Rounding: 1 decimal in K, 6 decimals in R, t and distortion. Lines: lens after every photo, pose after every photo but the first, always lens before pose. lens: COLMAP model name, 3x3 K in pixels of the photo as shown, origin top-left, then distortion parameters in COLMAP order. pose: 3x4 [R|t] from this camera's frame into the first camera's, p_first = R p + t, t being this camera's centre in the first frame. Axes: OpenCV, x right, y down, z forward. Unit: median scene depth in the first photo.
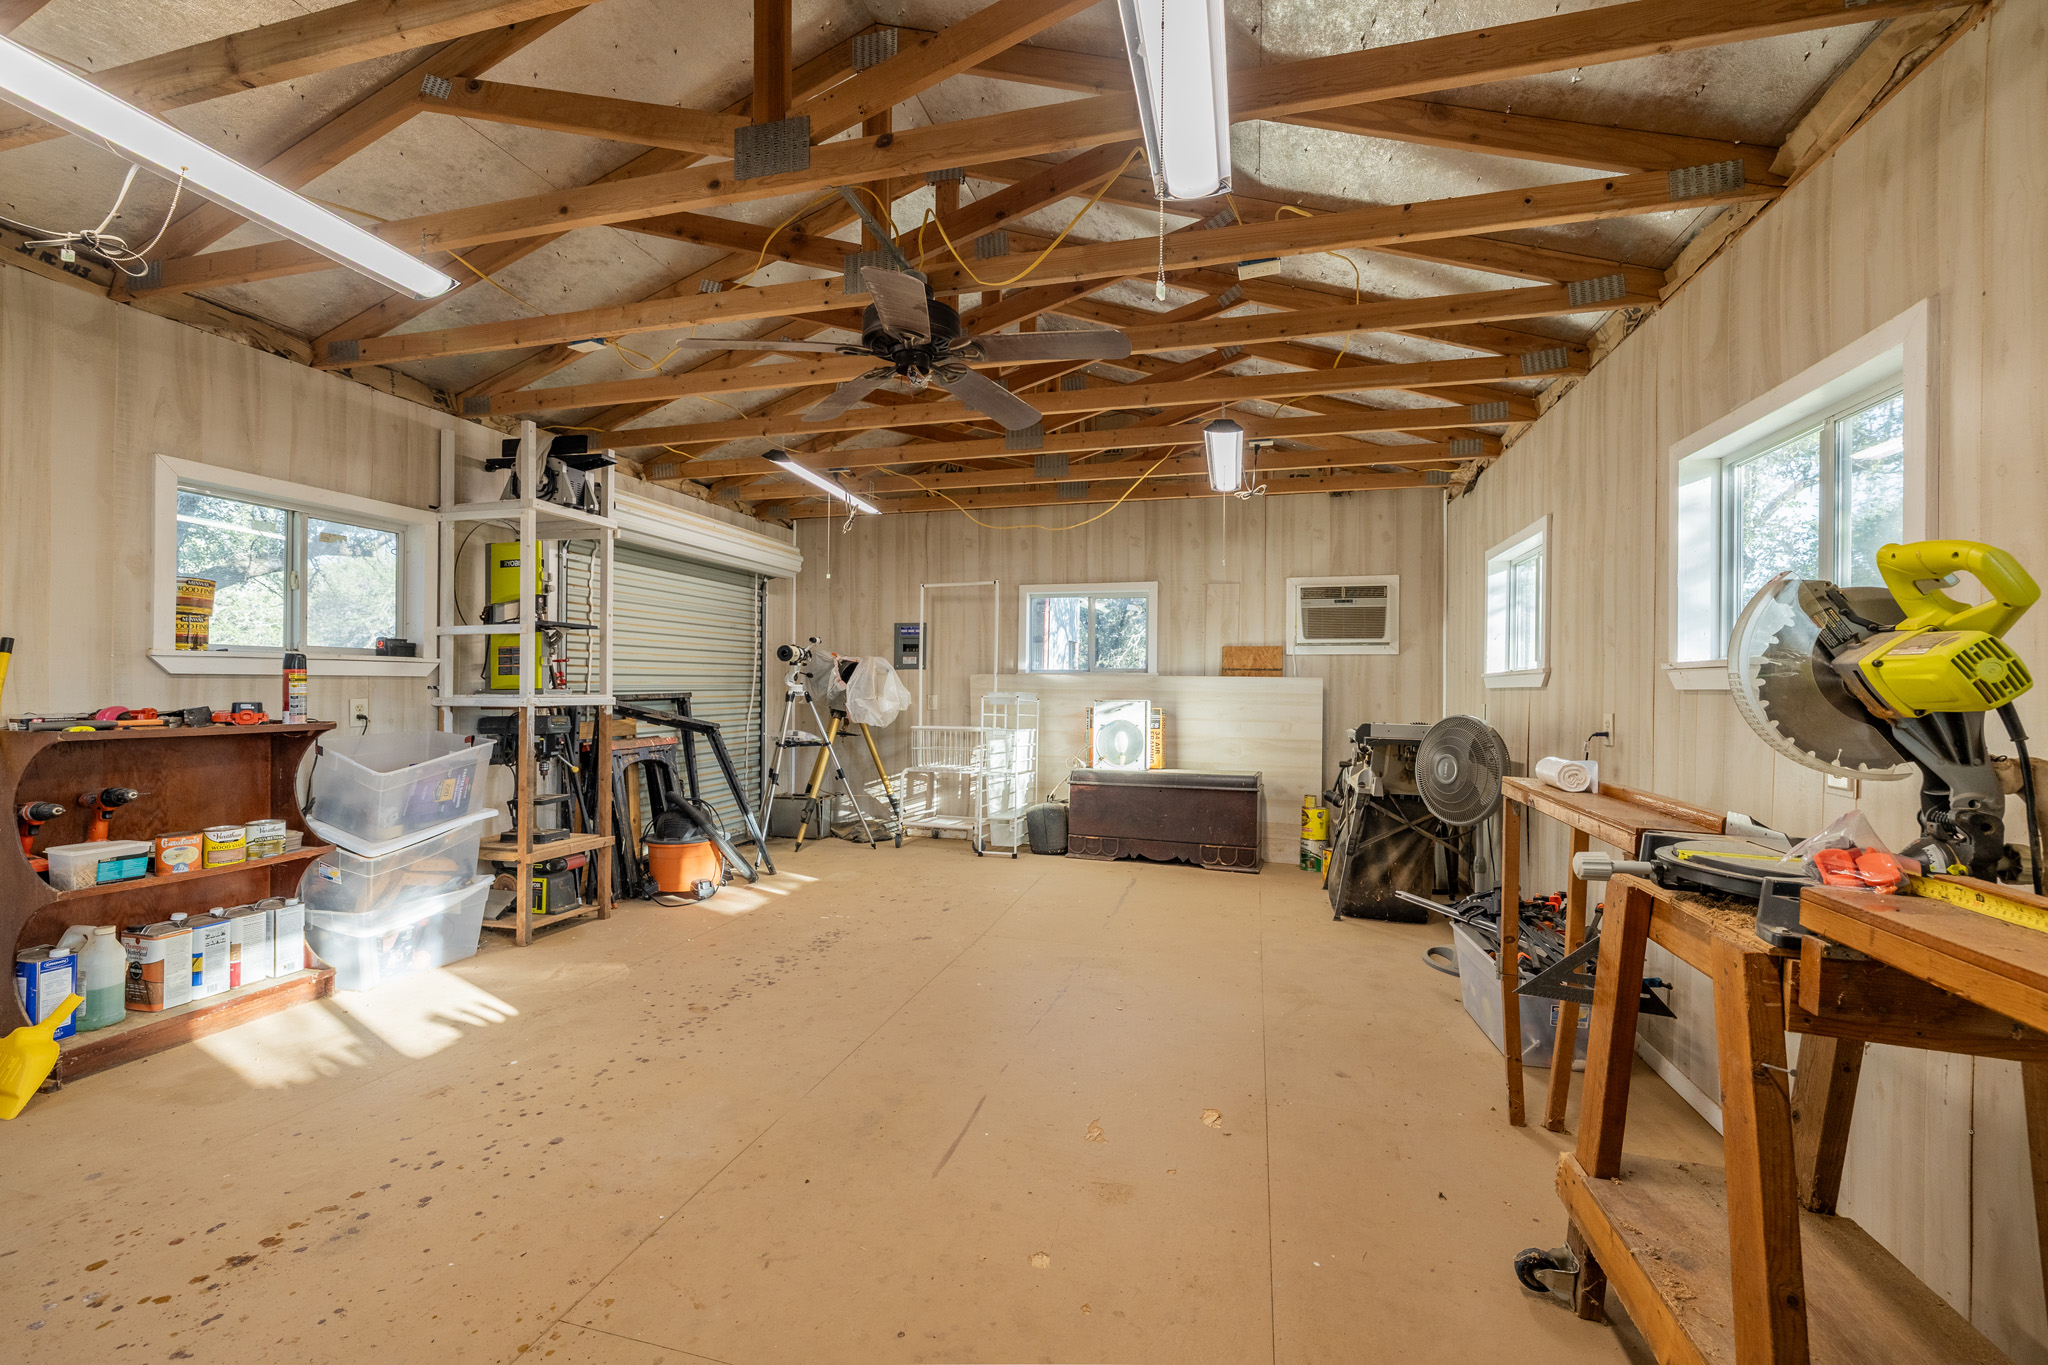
lens RADIAL K [[865.8, 0, 1015.4], [0, 865.8, 685.7], [0, 0, 1]] dist [0.000049, 0.000400]
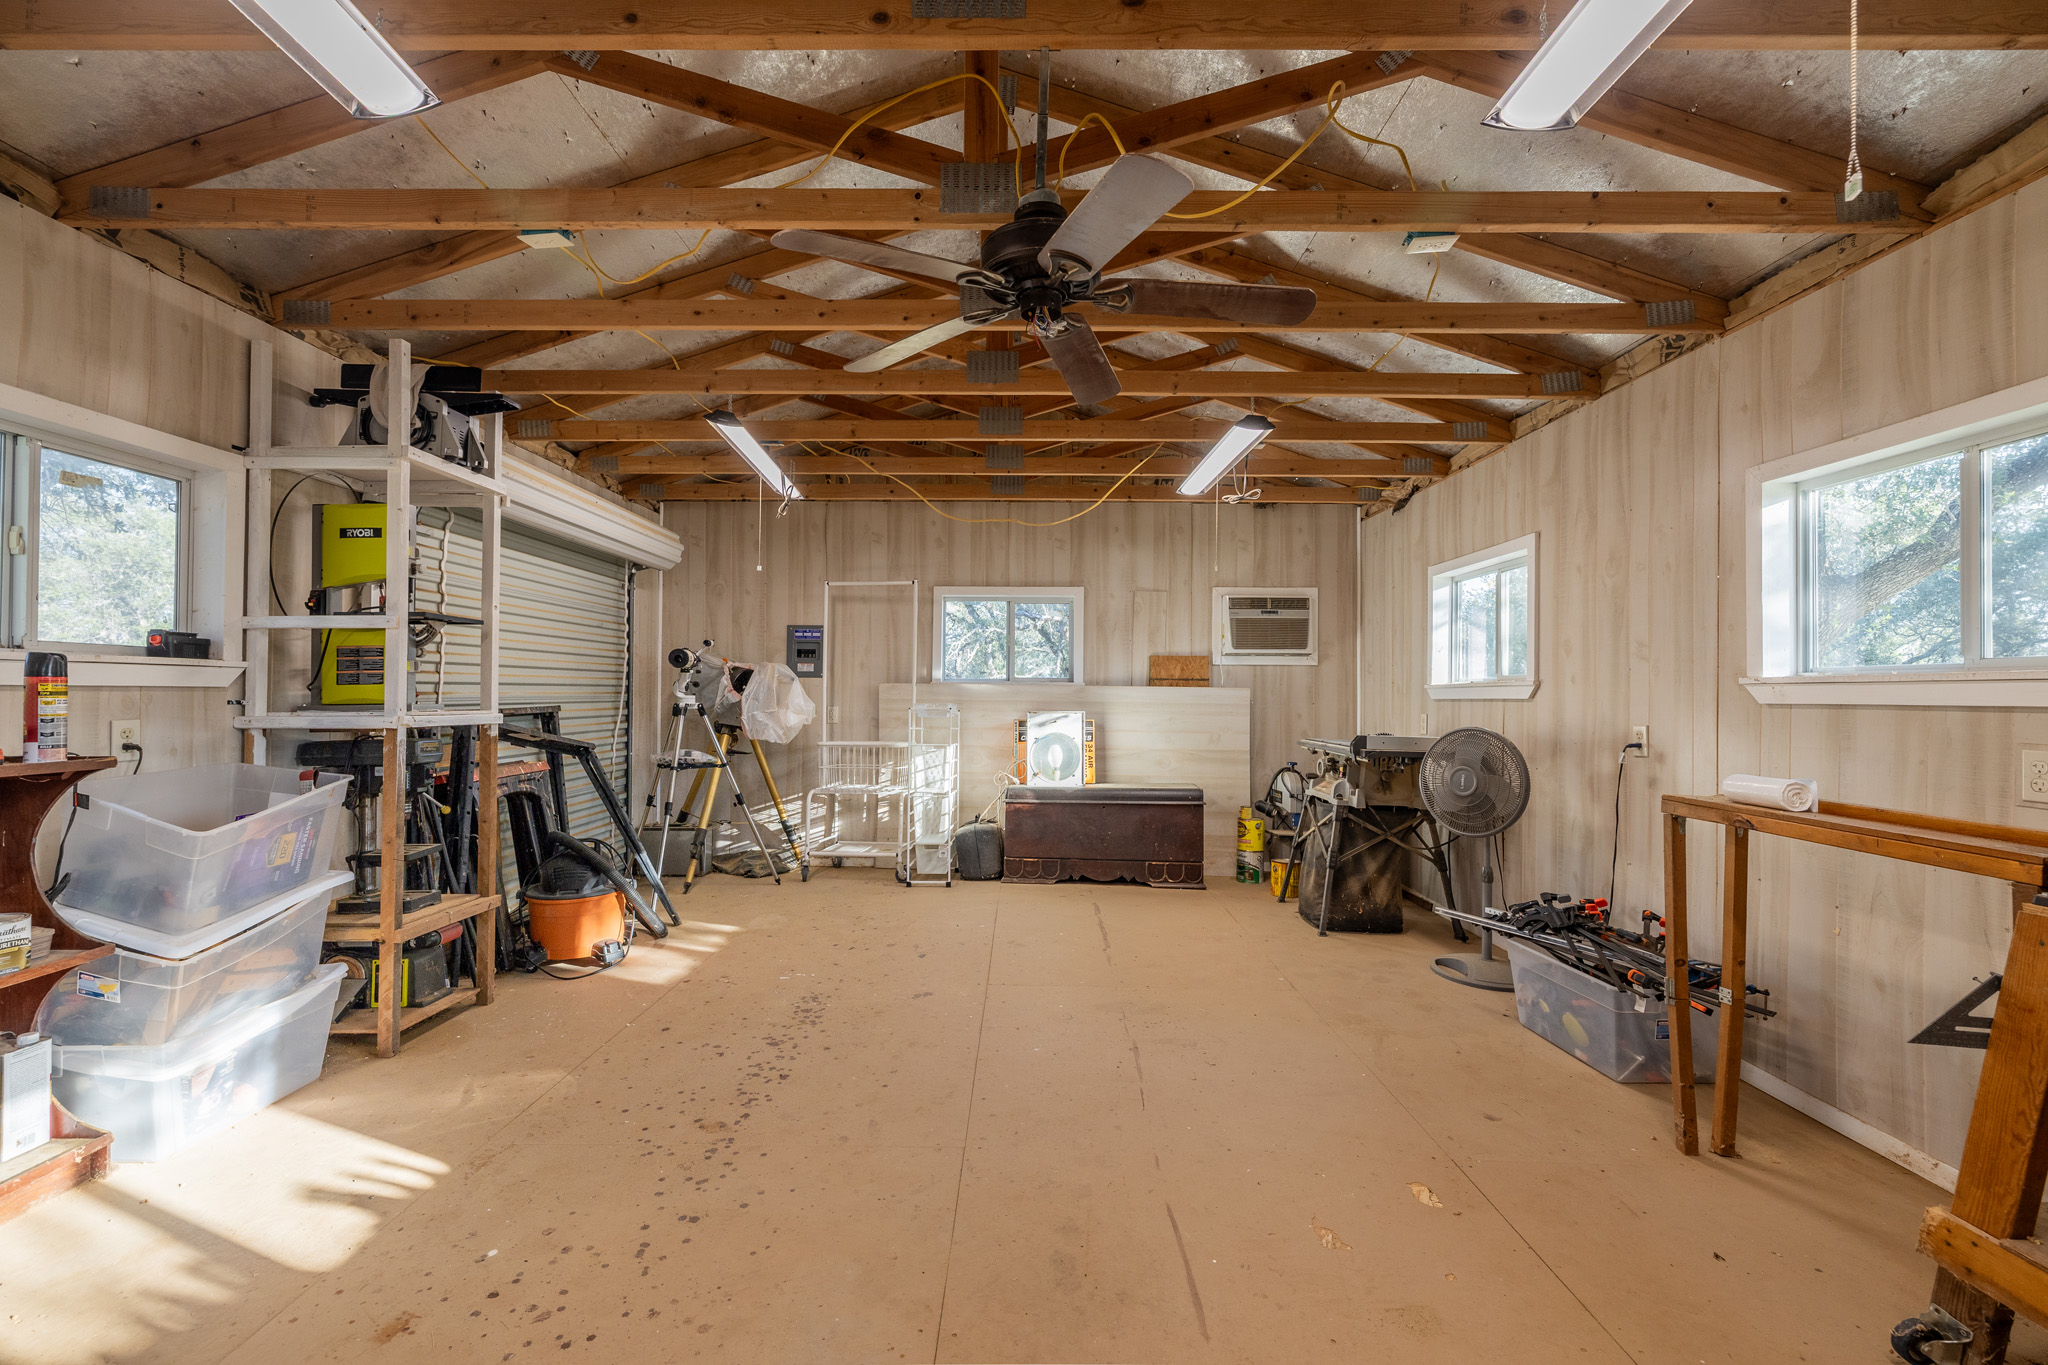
lens RADIAL K [[865.8, 0, 1023.5], [0, 865.8, 685.1], [0, 0, 1]] dist [0.000049, 0.000400]
pose [[0.965866, 0.002281, 0.259032, -0.240771], [0.000123, 0.999957, -0.009263, -0.005407], [-0.259042, 0.008979, 0.965824, 0.154358]]
